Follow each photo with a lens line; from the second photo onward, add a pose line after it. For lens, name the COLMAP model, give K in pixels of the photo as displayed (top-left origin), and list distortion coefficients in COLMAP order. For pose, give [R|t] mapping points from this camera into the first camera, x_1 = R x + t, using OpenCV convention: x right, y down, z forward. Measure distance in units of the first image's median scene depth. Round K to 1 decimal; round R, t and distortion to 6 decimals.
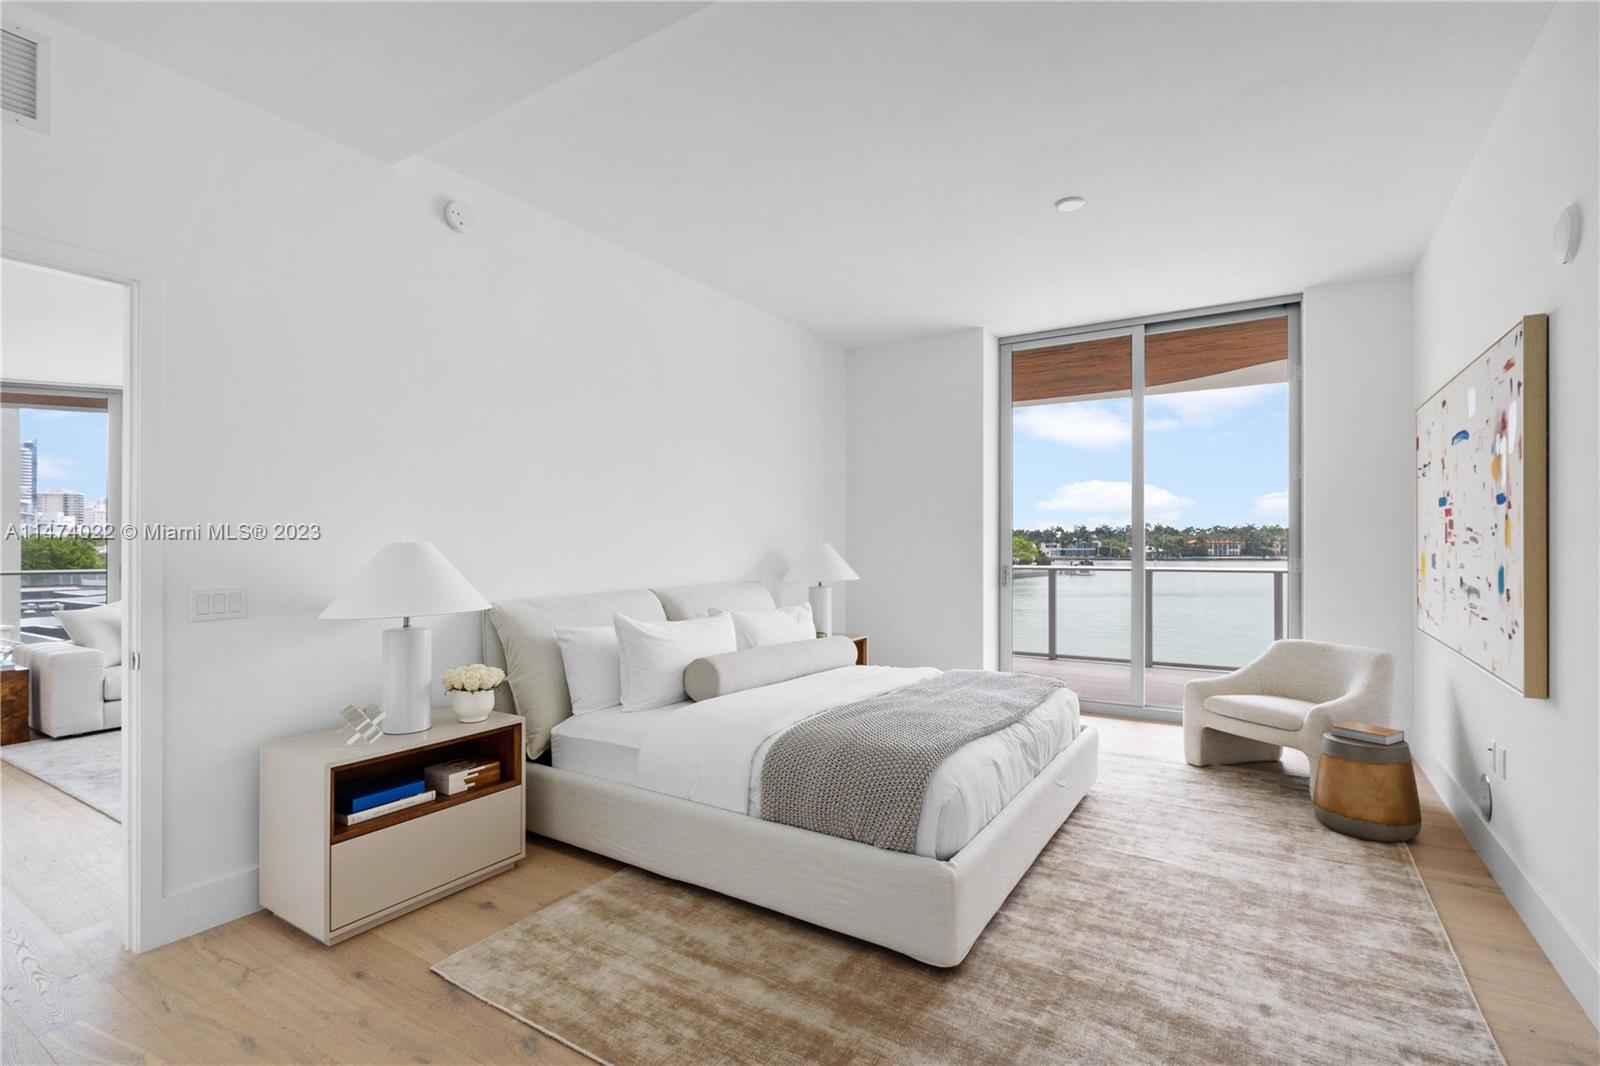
lens RADIAL K [[749.8, 0, 800.0], [0, 749.8, 533.0], [0, 0, 1]] dist [0.000380, -0.000400]
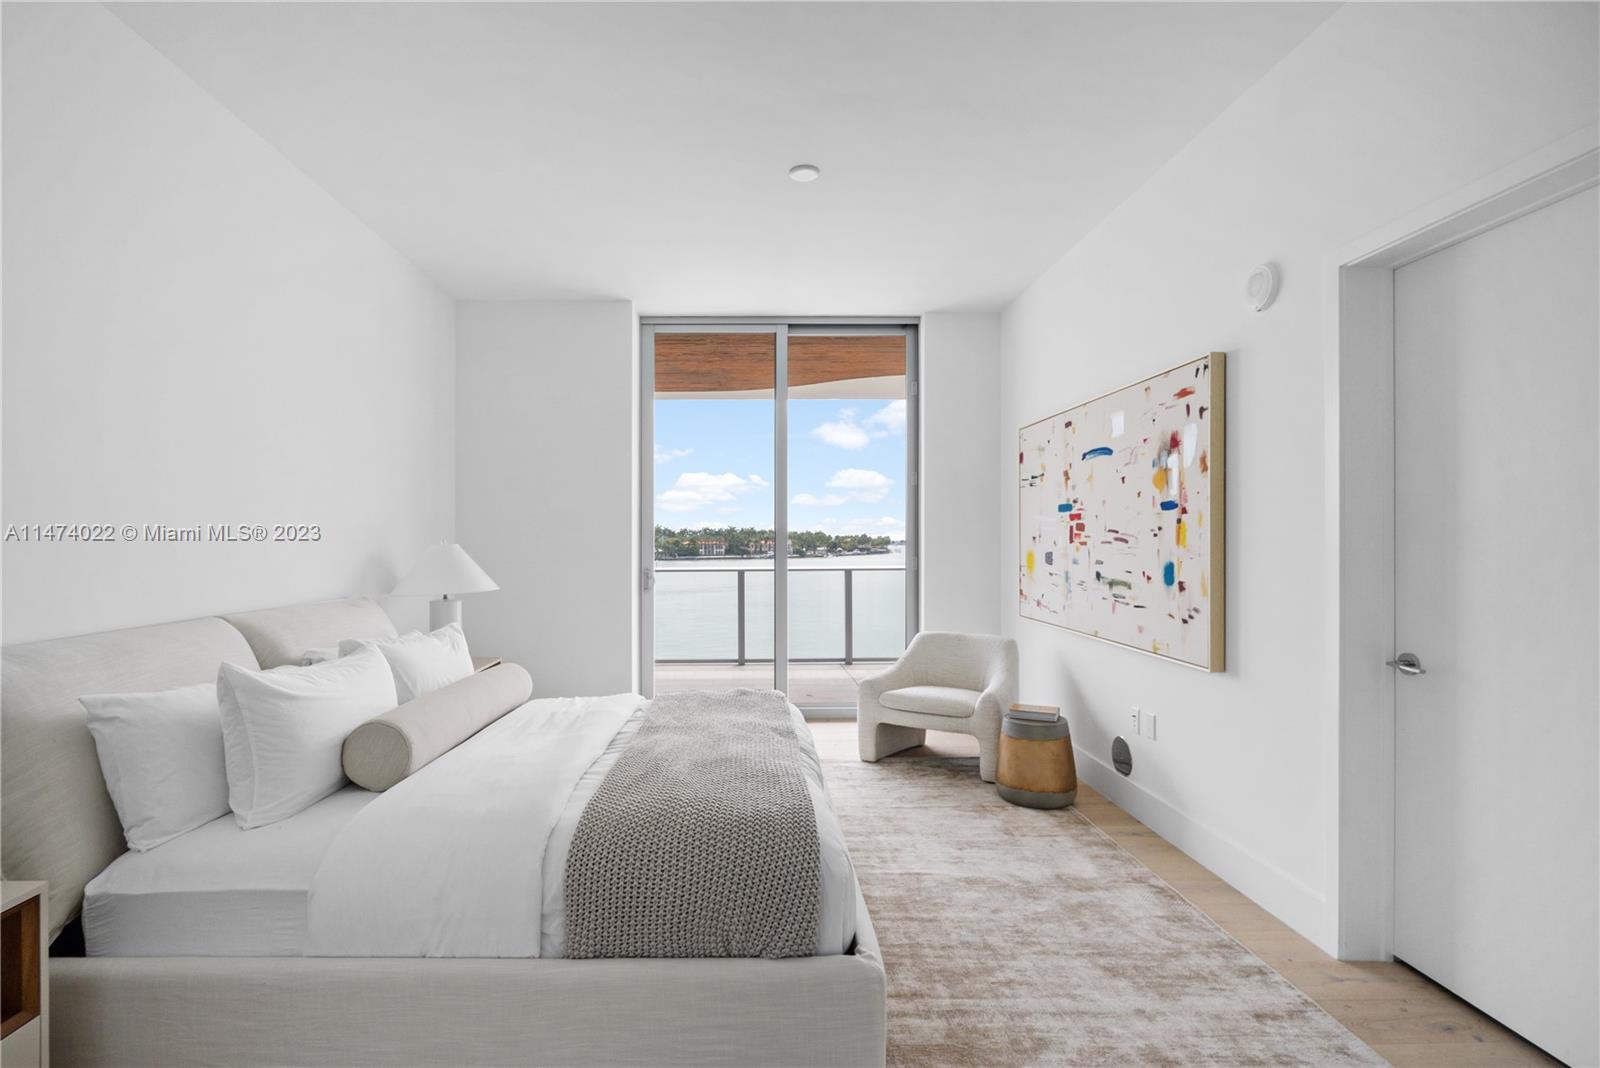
lens RADIAL K [[771.2, 0, 756.7], [0, 771.2, 539.2], [0, 0, 1]] dist [-0.002551, -0.000839]
pose [[0.839962, 0.002259, 0.542640, -0.215831], [-0.006155, 0.999967, 0.005365, 0.003988], [-0.542610, -0.007847, 0.839948, 0.258847]]
